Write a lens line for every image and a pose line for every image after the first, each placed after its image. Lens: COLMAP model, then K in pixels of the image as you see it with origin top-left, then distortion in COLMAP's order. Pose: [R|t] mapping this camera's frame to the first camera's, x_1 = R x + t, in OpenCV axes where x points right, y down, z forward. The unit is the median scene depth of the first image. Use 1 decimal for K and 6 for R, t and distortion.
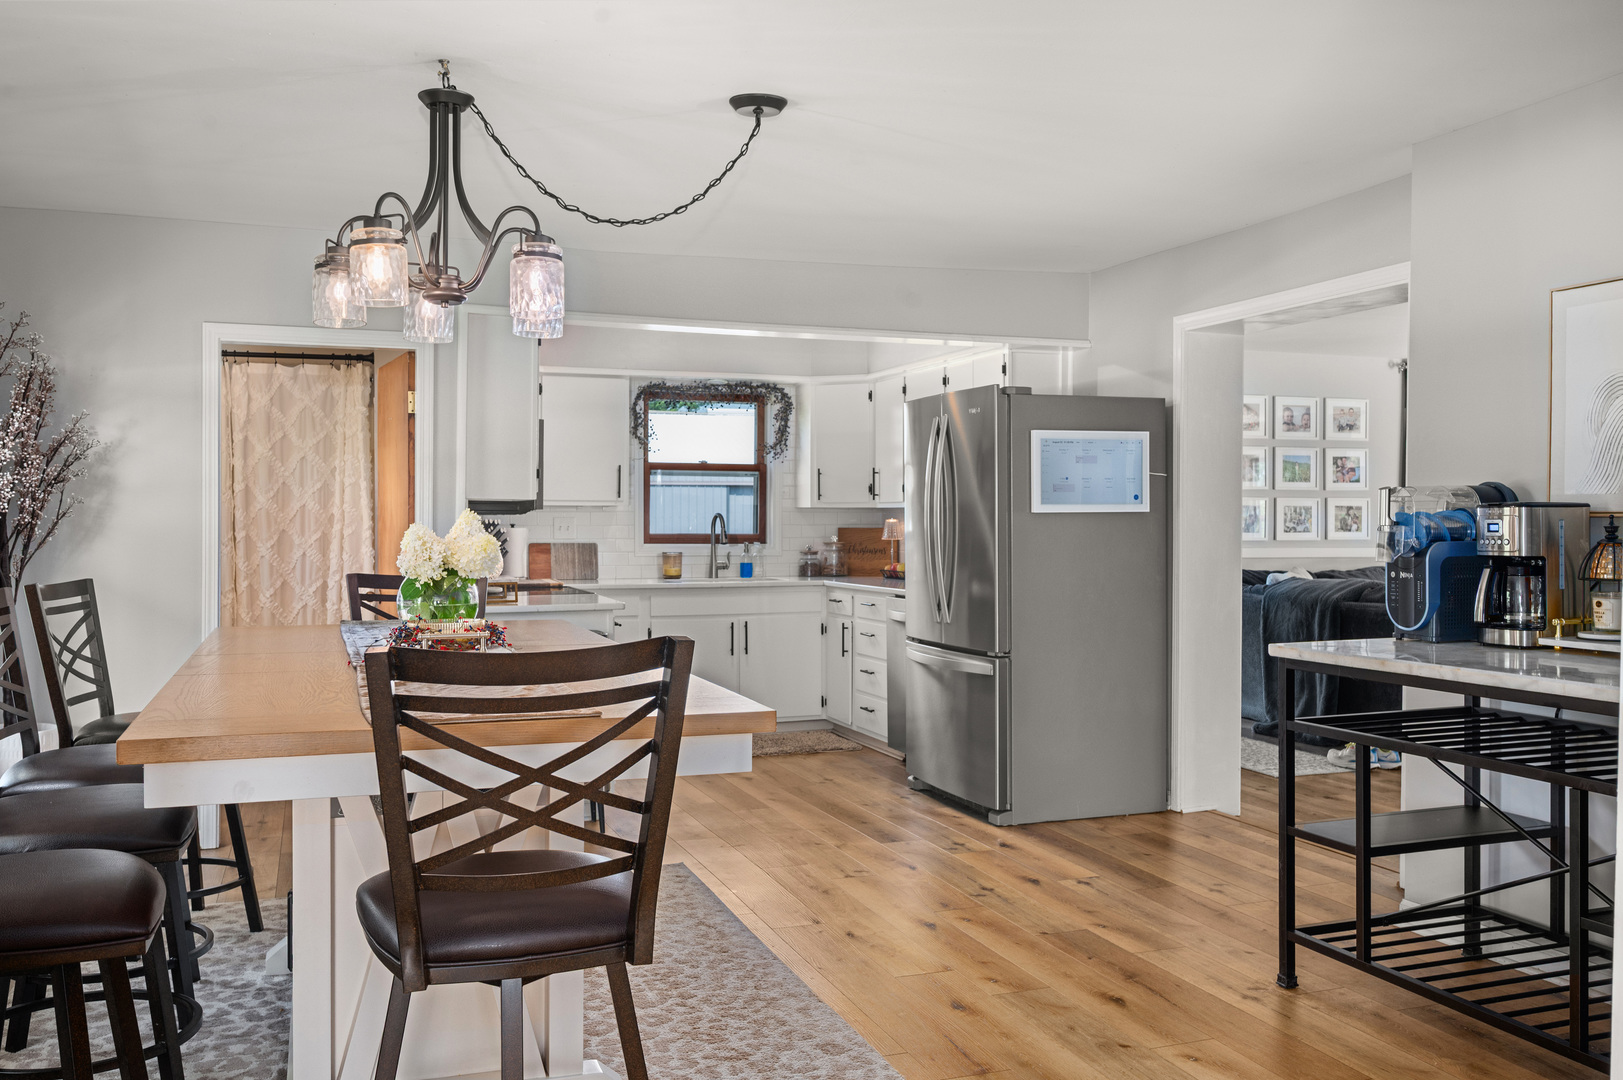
lens RADIAL K [[1392.1, 0, 819.1], [0, 1392.1, 536.3], [0, 0, 1]] dist [0.000881, 0.002615]
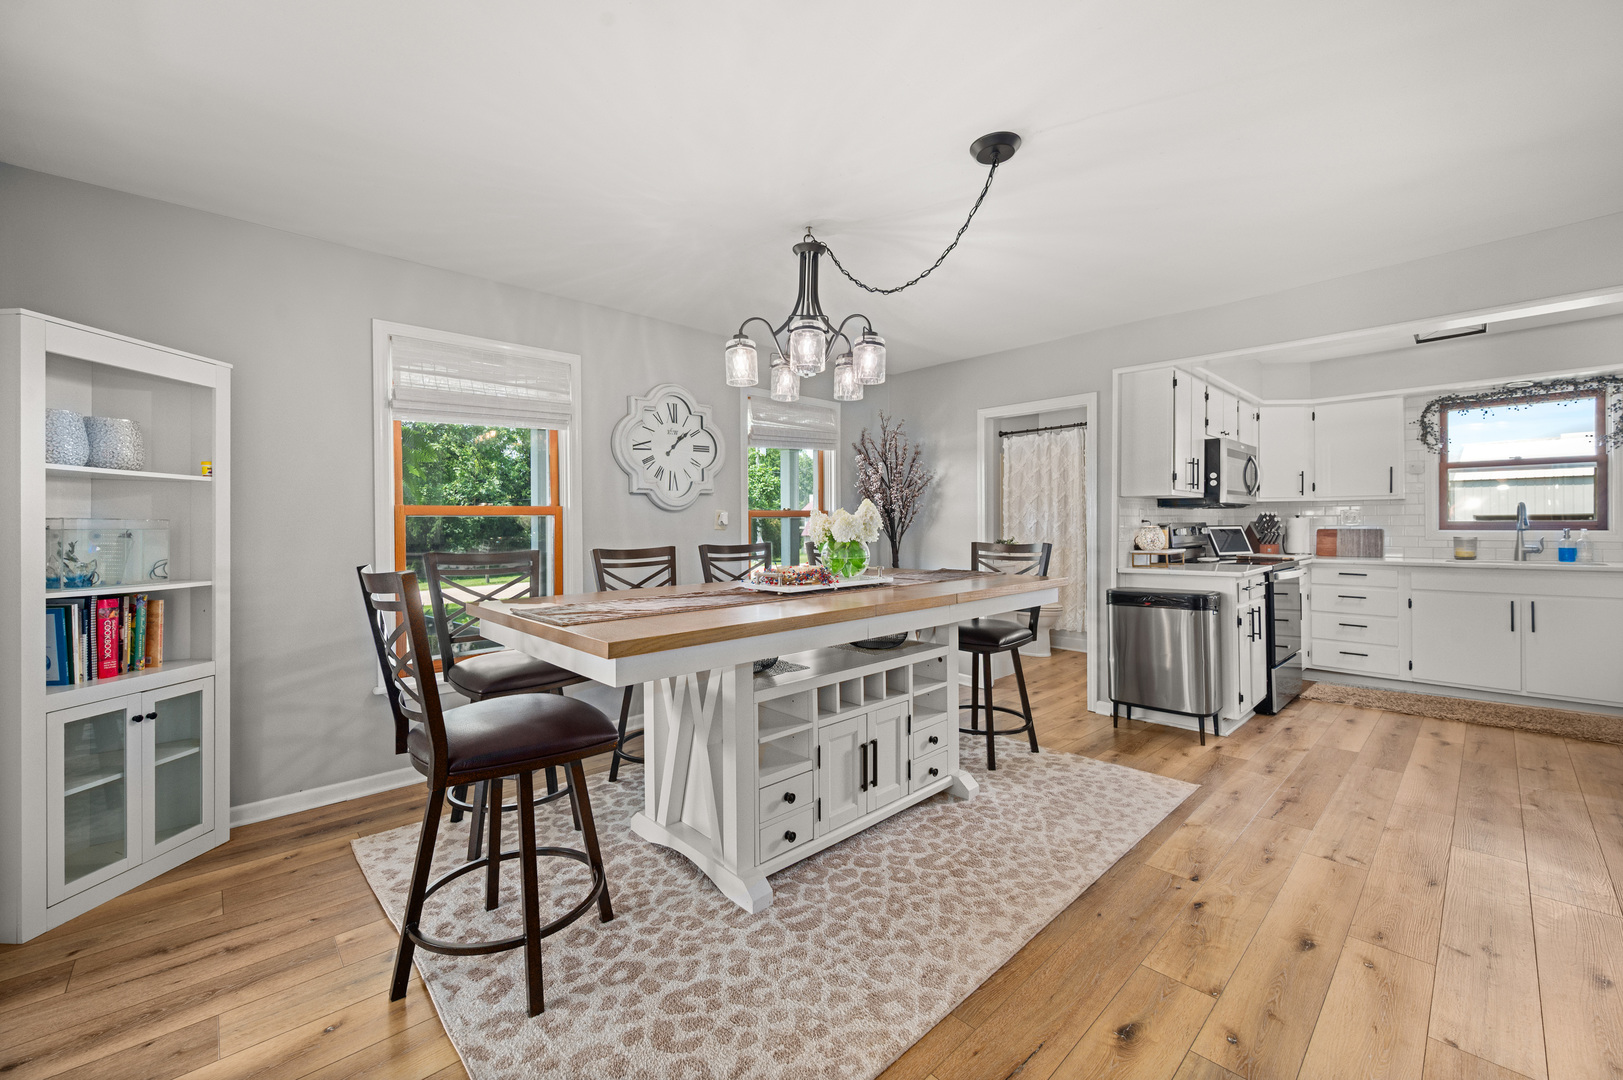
lens RADIAL K [[646.1, 0, 812.1], [0, 646.1, 531.6], [0, 0, 1]] dist [-0.002490, -0.000301]
pose [[0.405674, 0.002392, -0.914015, 0.167768], [-0.002368, 0.999996, 0.001566, 0.007239], [0.914015, 0.001529, 0.405678, 0.275108]]
